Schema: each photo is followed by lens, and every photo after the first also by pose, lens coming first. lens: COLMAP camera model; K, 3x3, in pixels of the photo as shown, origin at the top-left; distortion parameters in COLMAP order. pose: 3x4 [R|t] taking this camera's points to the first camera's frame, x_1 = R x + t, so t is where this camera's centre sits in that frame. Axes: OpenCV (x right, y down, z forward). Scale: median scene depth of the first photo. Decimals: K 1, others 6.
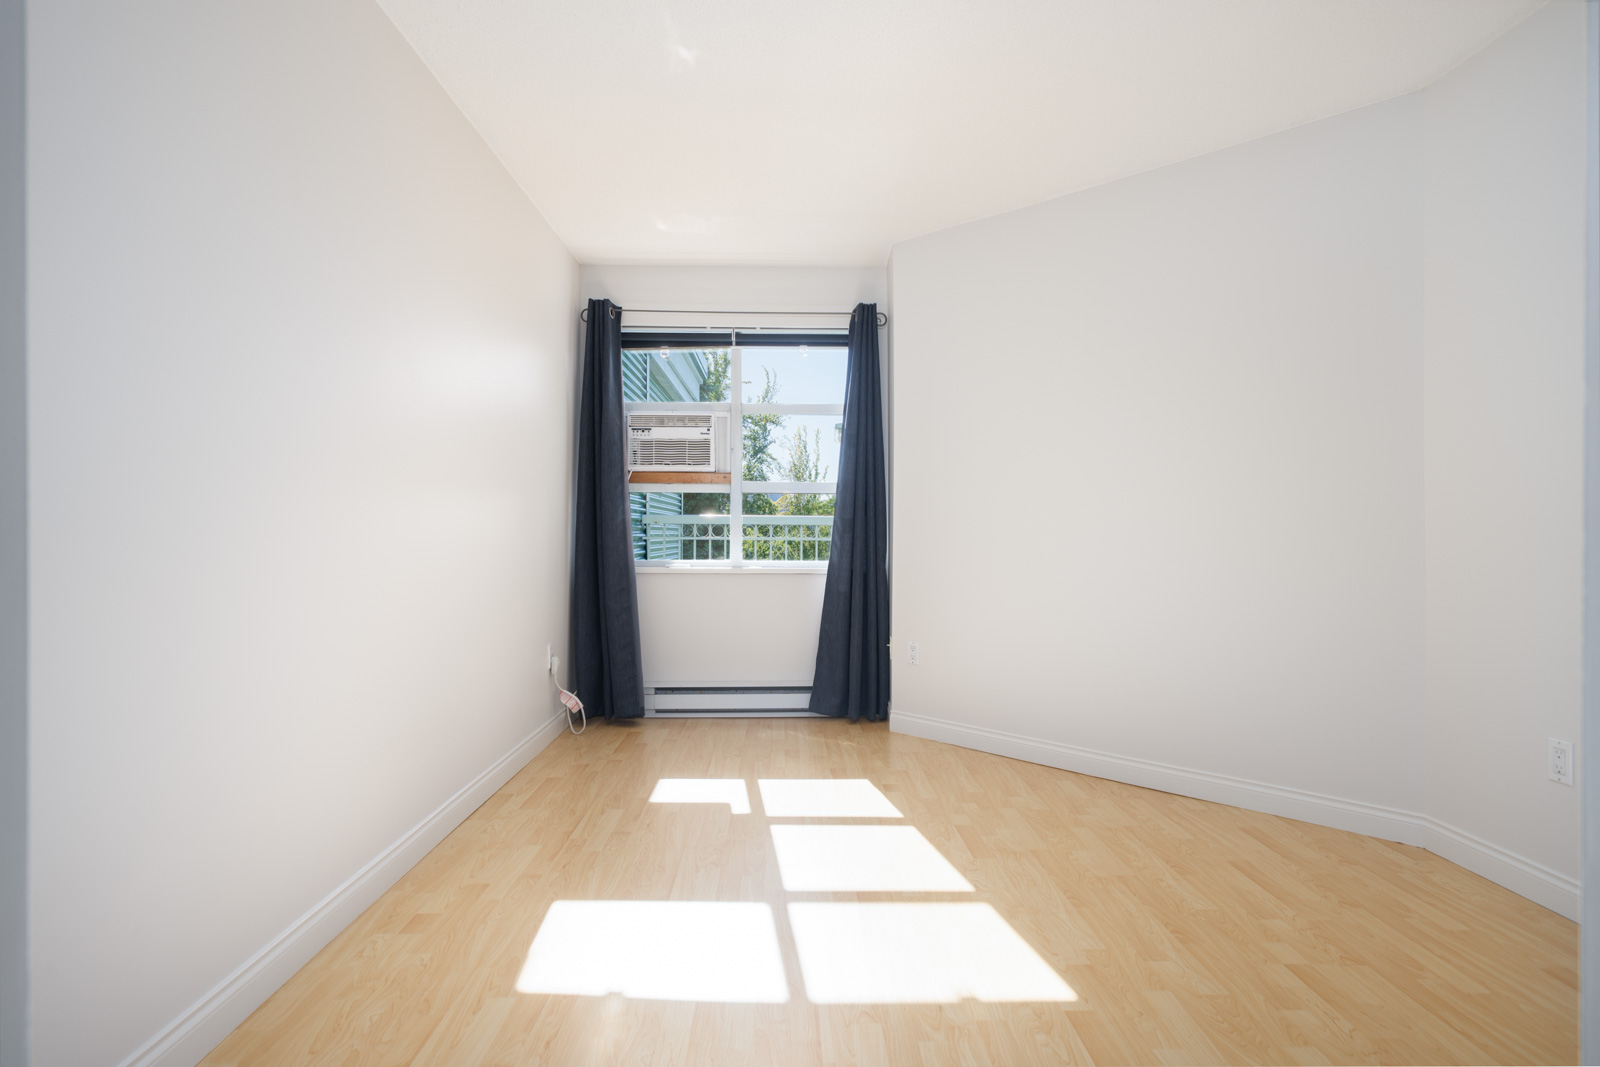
lens RADIAL K [[835.1, 0, 798.7], [0, 835.1, 535.7], [0, 0, 1]] dist [0.001037, 0.002231]
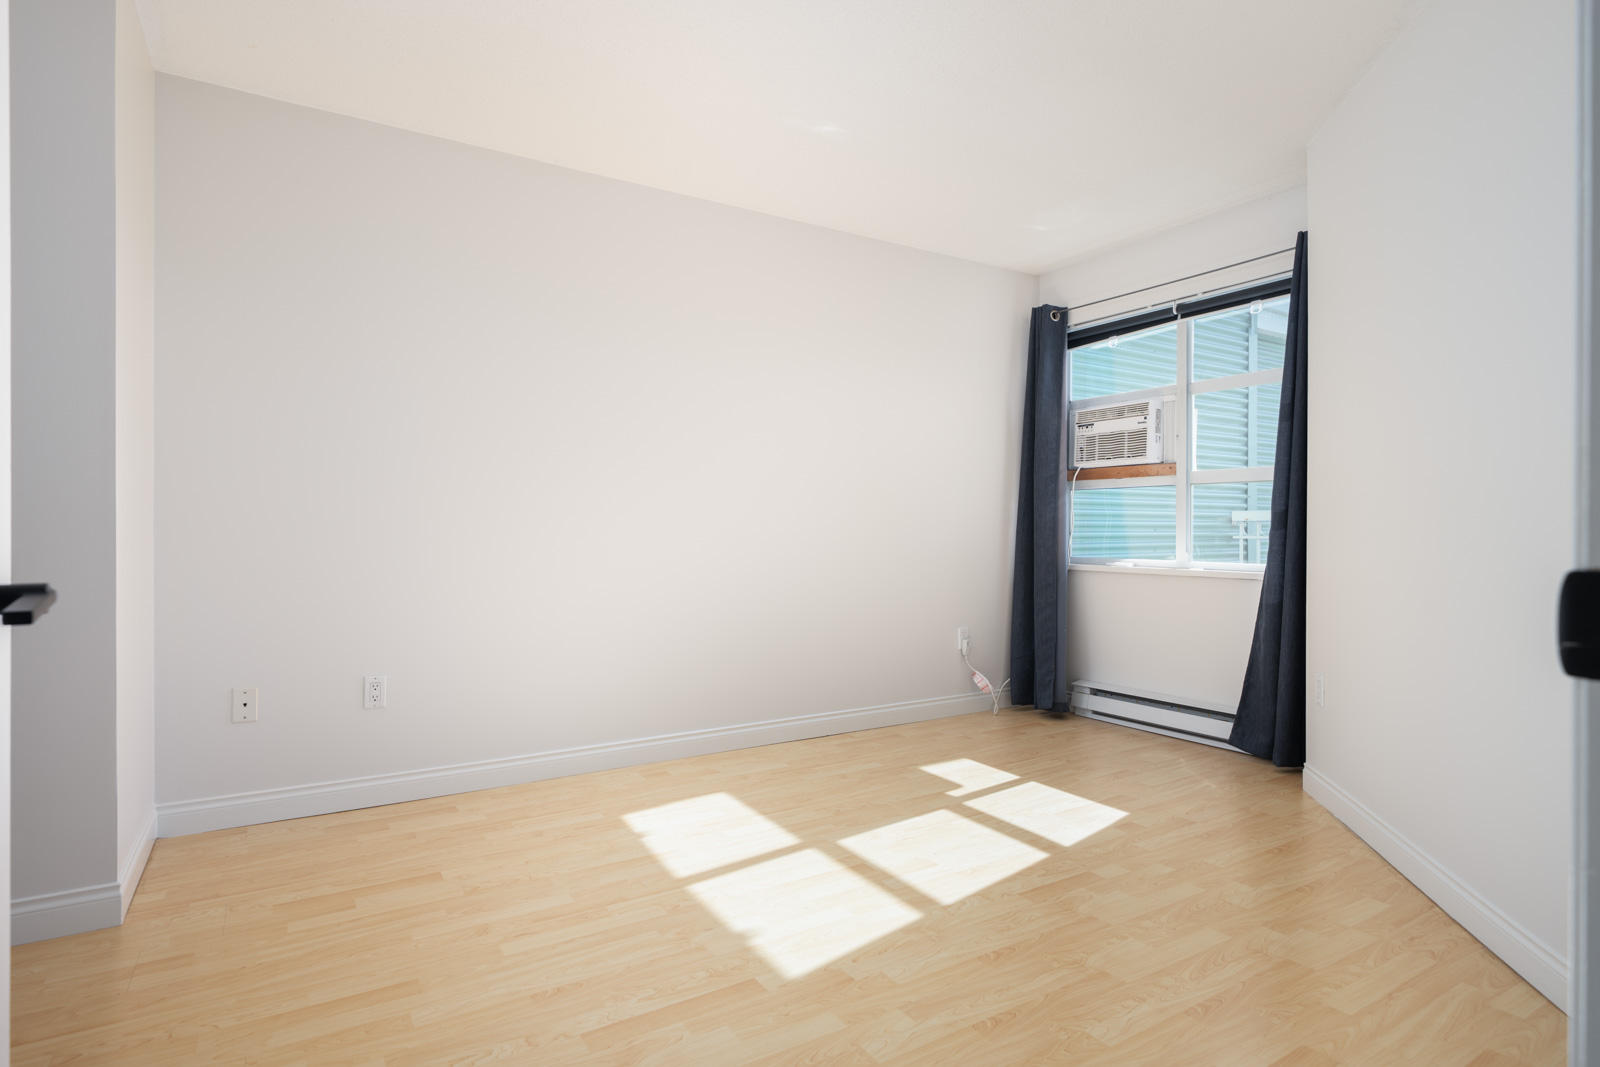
lens RADIAL K [[835.1, 0, 798.3], [0, 835.1, 532.6], [0, 0, 1]] dist [0.001037, 0.002231]
pose [[0.509872, -0.000728, -0.860250, 0.502353], [-0.007355, 0.999959, -0.005206, 0.007608], [0.860219, 0.008982, 0.509846, 0.207429]]
